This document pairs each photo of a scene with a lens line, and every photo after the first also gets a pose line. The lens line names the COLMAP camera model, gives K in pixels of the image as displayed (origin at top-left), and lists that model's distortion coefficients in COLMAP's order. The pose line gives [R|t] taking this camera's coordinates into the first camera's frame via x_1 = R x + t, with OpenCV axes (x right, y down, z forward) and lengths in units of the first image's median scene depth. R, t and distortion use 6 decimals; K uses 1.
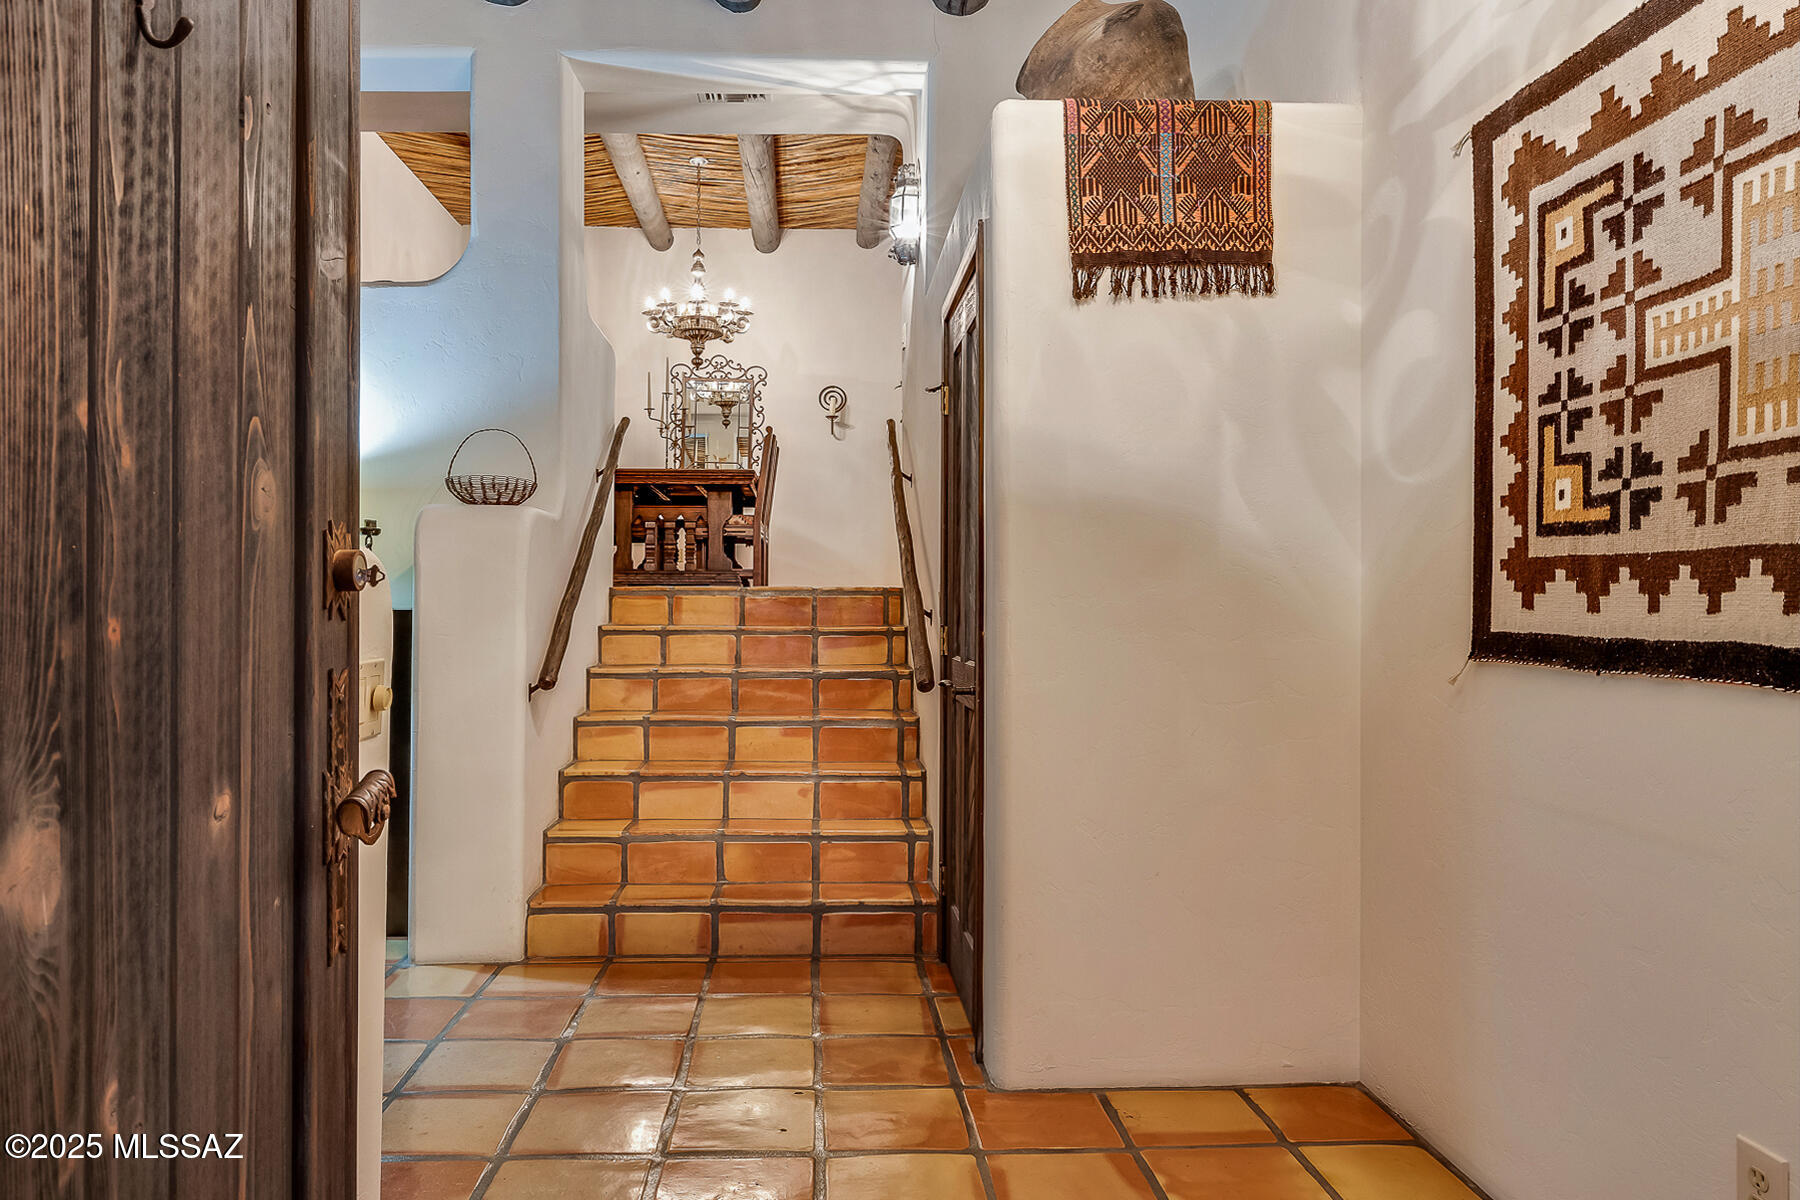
lens RADIAL K [[1560.0, 0, 898.2], [0, 1560.0, 605.8], [0, 0, 1]] dist [-0.007128, -0.001862]
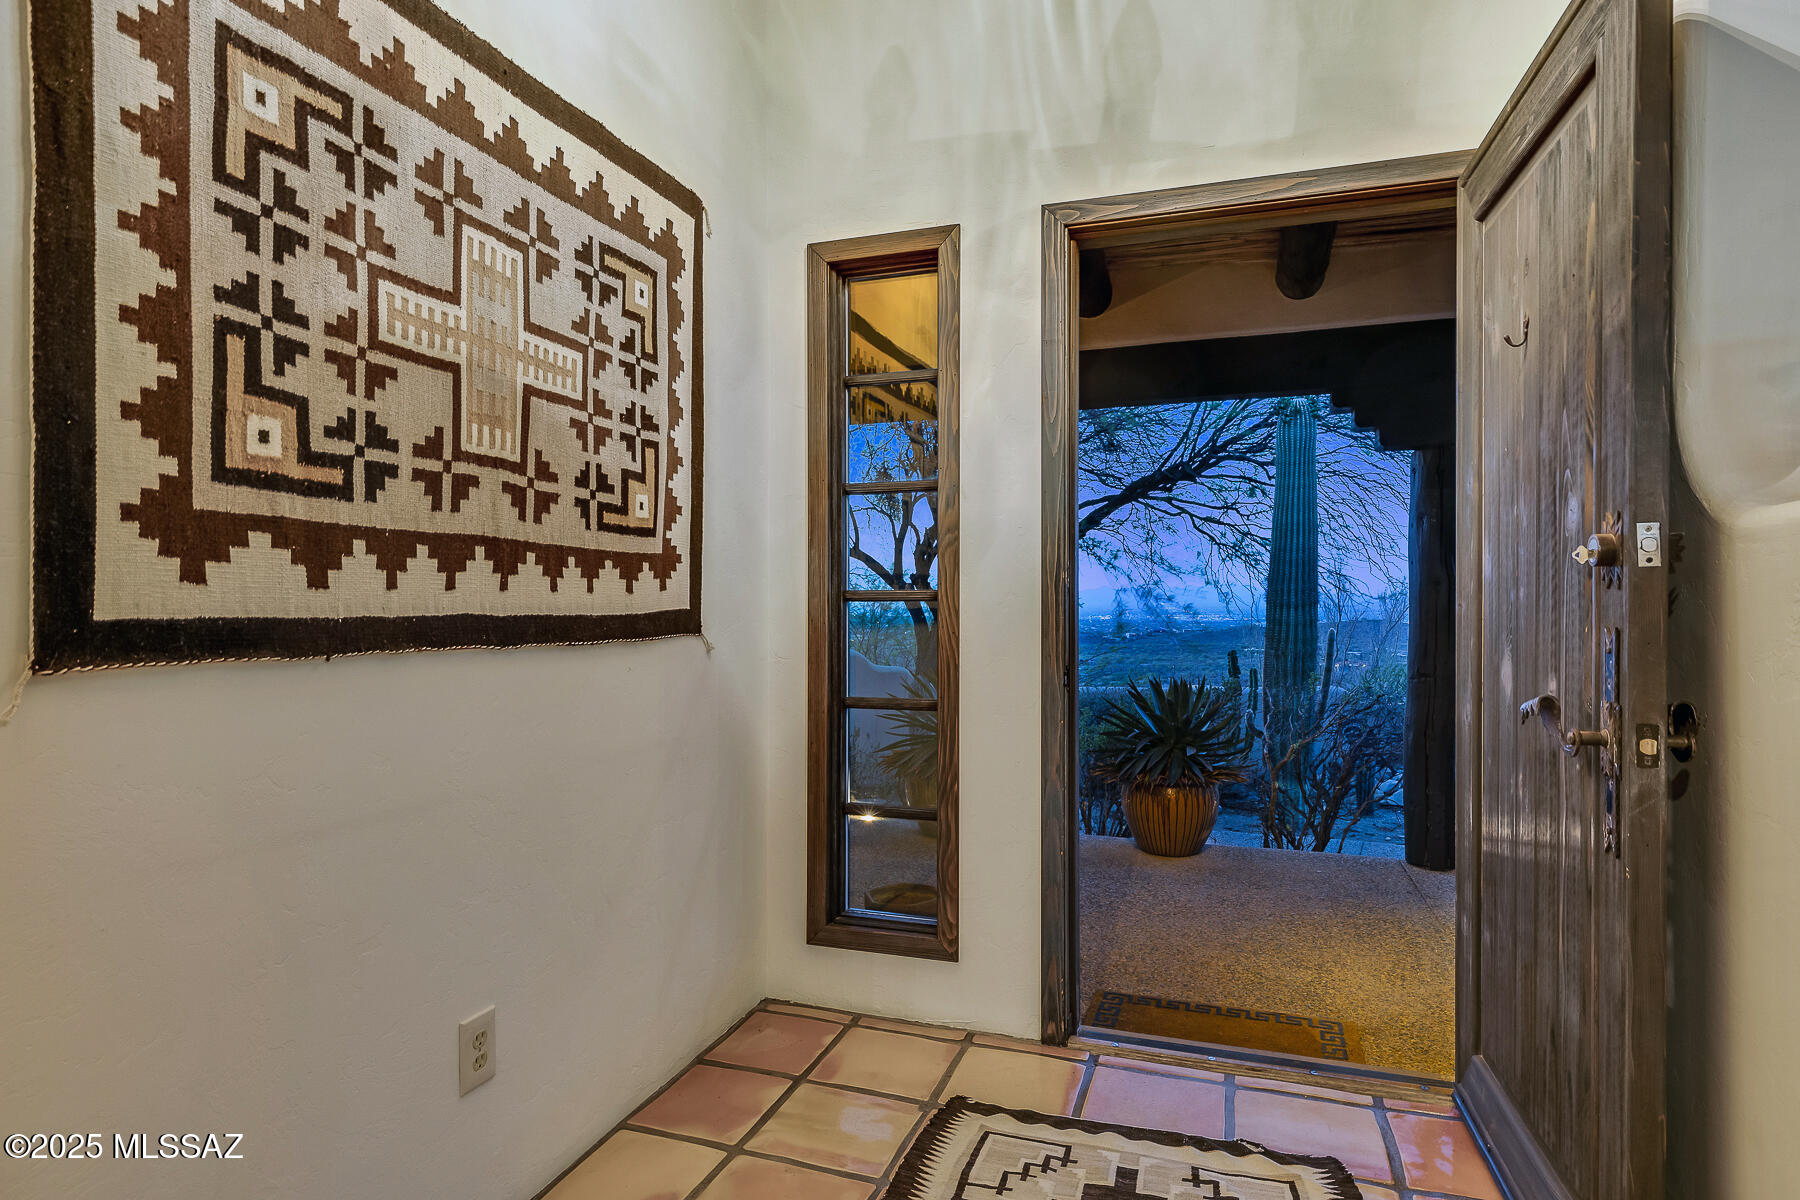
lens RADIAL K [[952.4, 0, 907.2], [0, 952.4, 589.9], [0, 0, 1]] dist [-0.005465, 0.001843]
pose [[-0.921100, -0.007344, 0.389256, -0.057303], [-0.009397, 0.999950, -0.003370, 0.003826], [-0.389212, -0.006762, -0.921123, 1.405438]]
